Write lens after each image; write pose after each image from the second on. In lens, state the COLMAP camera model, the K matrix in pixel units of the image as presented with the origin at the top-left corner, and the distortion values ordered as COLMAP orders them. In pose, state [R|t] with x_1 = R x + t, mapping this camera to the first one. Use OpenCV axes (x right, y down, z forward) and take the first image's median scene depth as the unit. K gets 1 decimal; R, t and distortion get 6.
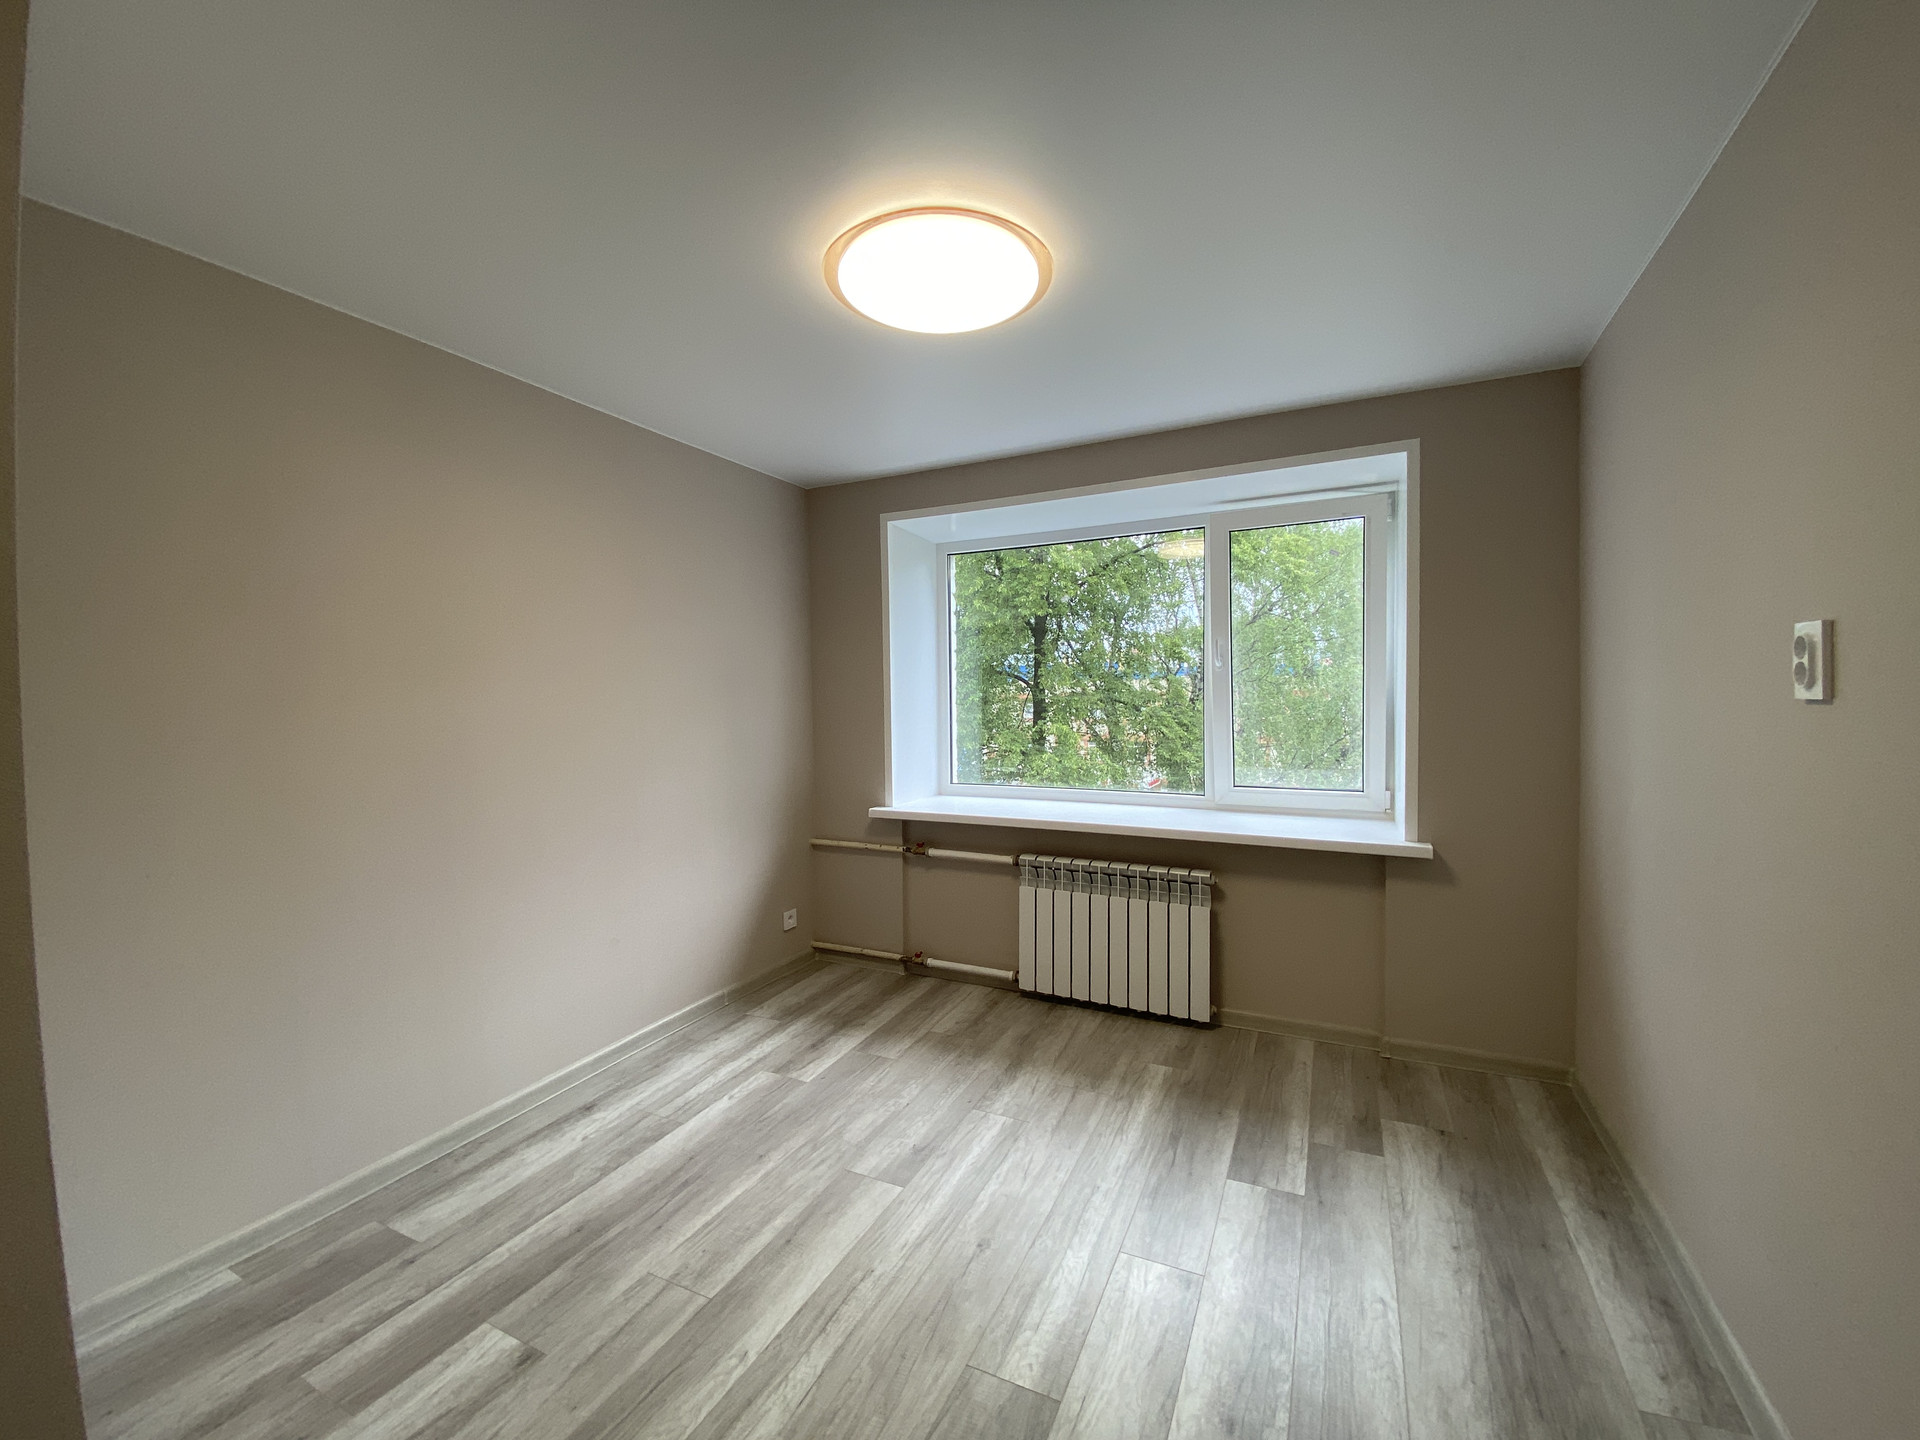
lens RADIAL K [[762.4, 0, 971.5], [0, 762.4, 718.0], [0, 0, 1]] dist [0.028318, -0.029835]
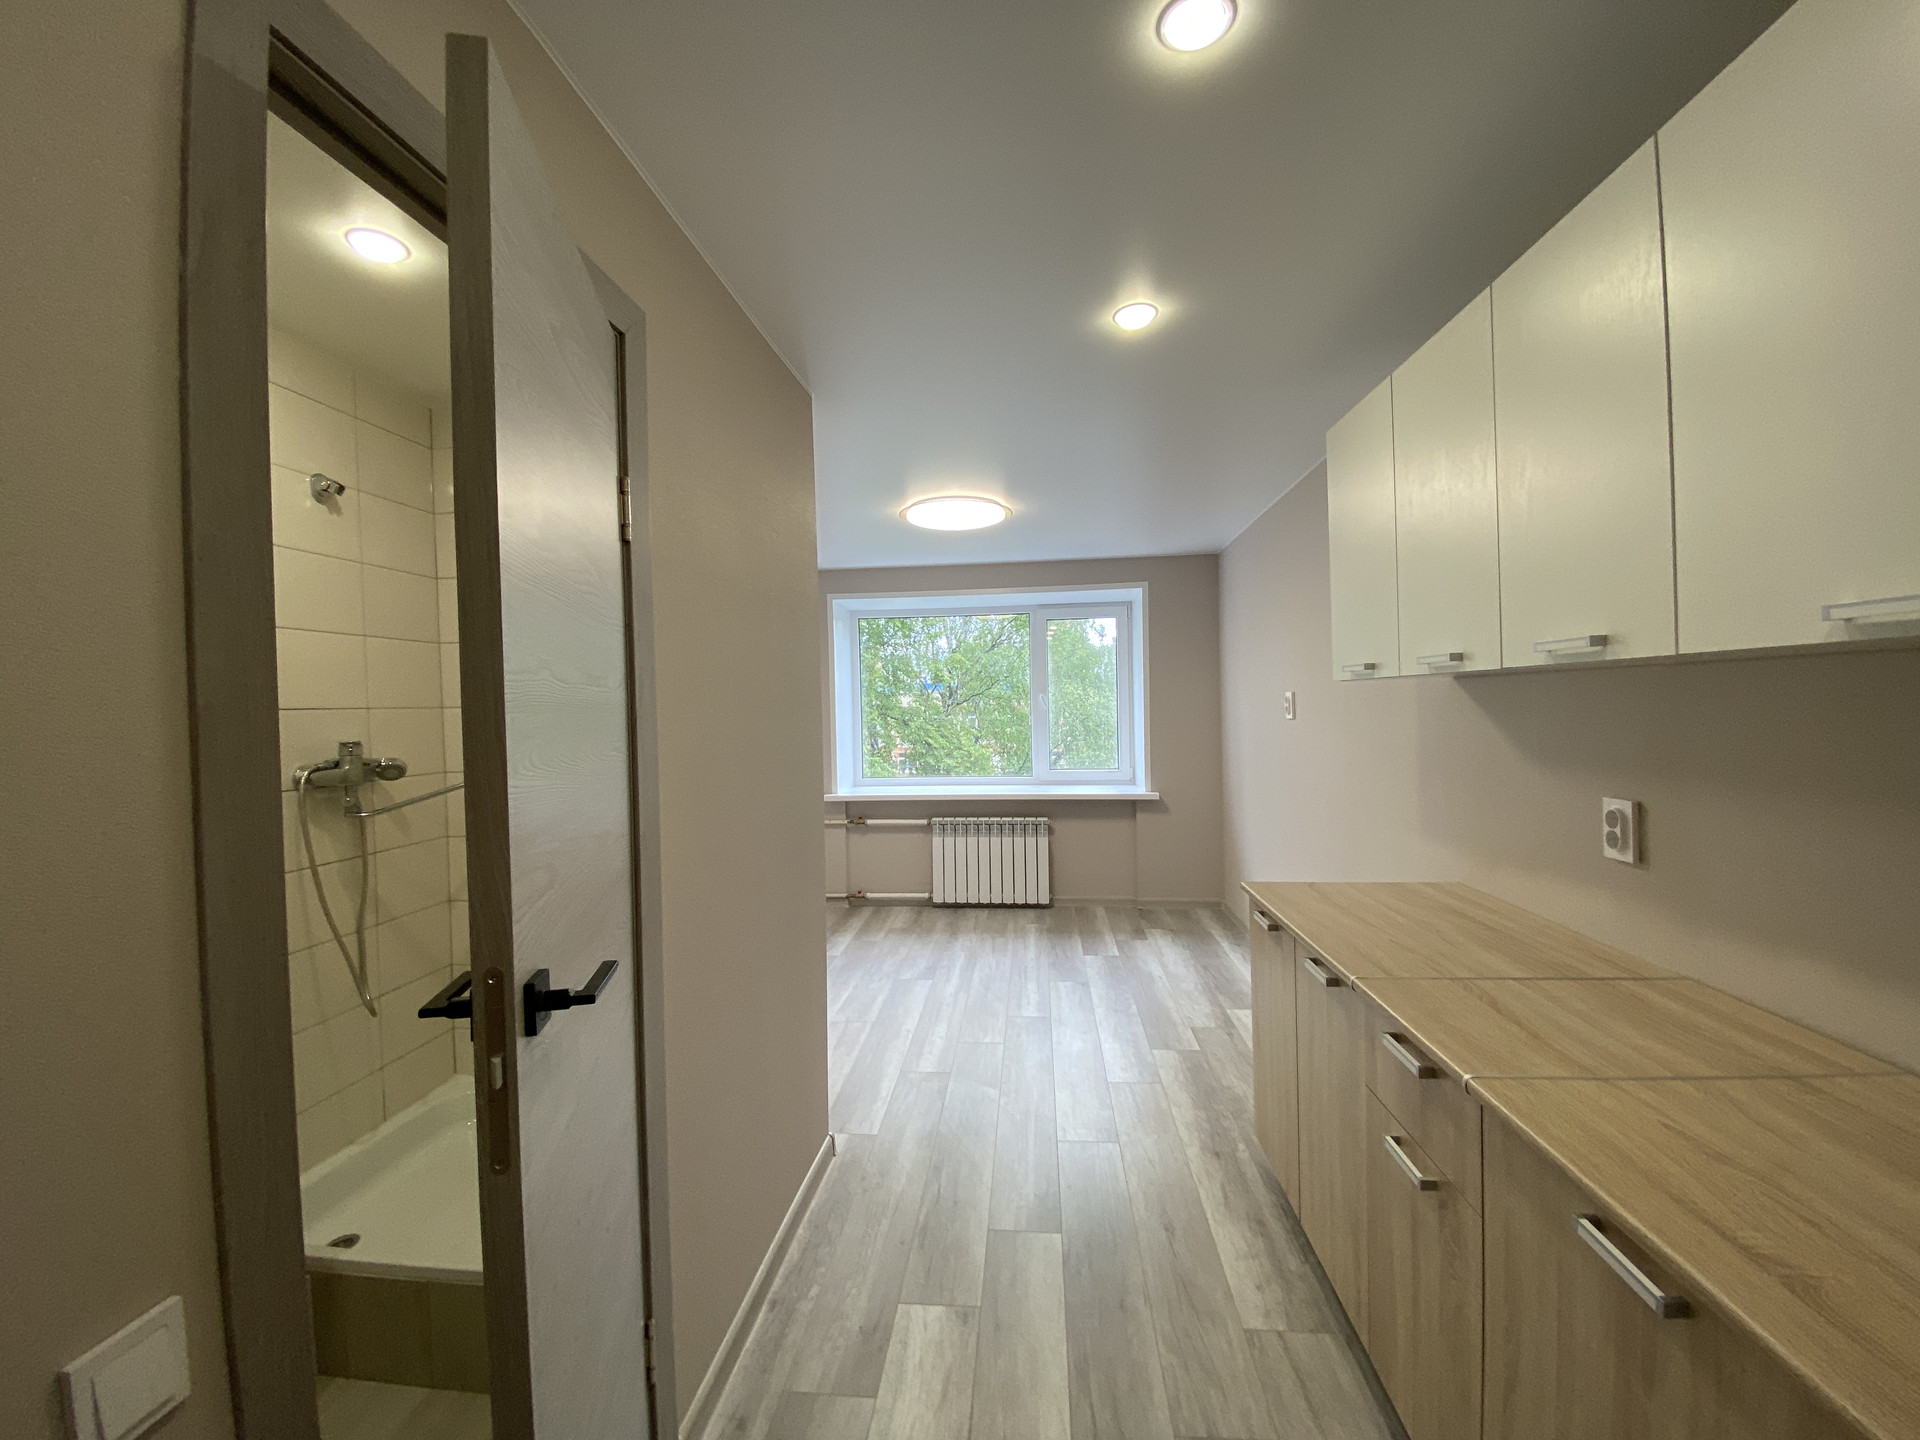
lens RADIAL K [[758.7, 0, 960.0], [0, 758.7, 720.0], [0, 0, 1]] dist [0.016839, -0.019059]
pose [[0.942580, -0.017830, 0.333505, -0.474255], [0.022961, 0.999671, -0.011451, -0.005617], [-0.333191, 0.018451, 0.942679, -0.597669]]
